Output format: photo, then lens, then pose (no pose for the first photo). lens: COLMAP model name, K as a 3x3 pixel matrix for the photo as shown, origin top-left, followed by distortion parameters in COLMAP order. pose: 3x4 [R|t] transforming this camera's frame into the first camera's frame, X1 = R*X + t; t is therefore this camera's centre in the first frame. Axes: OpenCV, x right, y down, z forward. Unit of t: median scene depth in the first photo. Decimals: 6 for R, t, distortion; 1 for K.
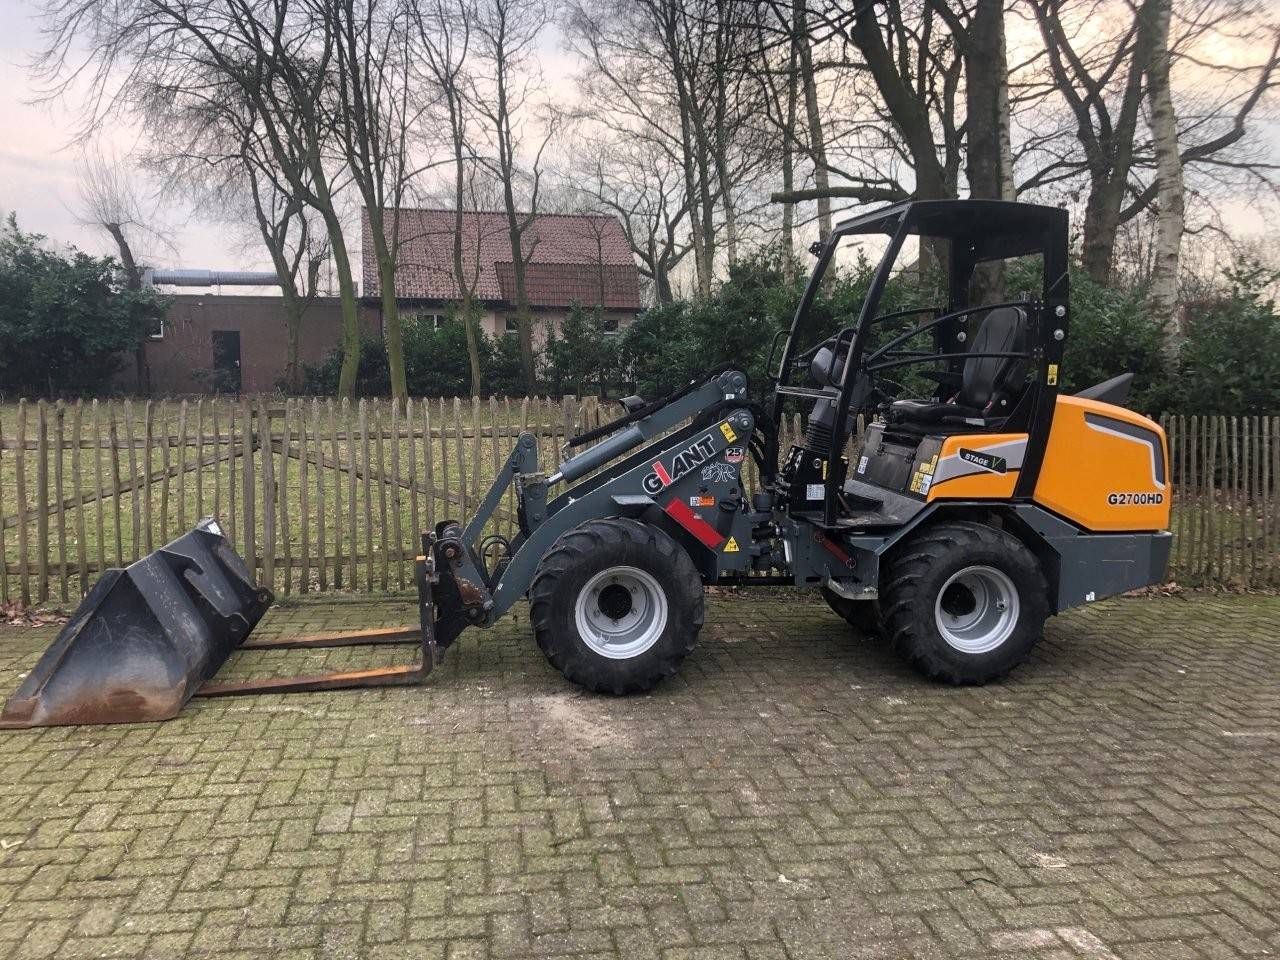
lens RADIAL K [[1026.6, 0, 640.0], [0, 1026.6, 480.0], [0, 0, 1]] dist [0.033000, -0.006228]
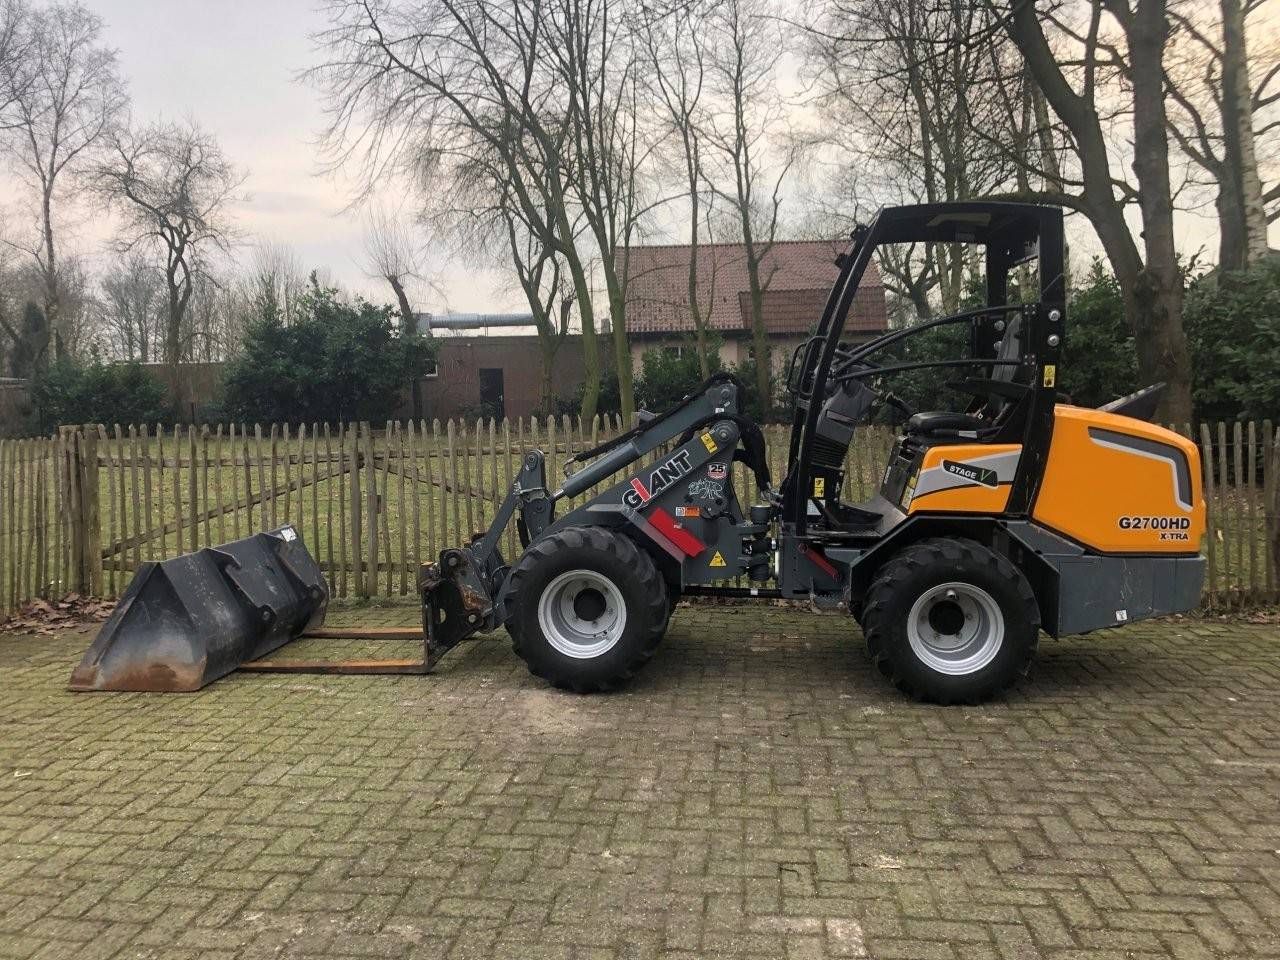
lens RADIAL K [[997.6, 0, 639.7], [0, 997.6, 520.2], [0, 0, 1]] dist [0.031427, -0.004559]
pose [[0.969463, 0.005731, -0.245172, 0.266786], [-0.001673, 0.999858, 0.016756, 0.012196], [0.245233, -0.015834, 0.969335, -0.001481]]
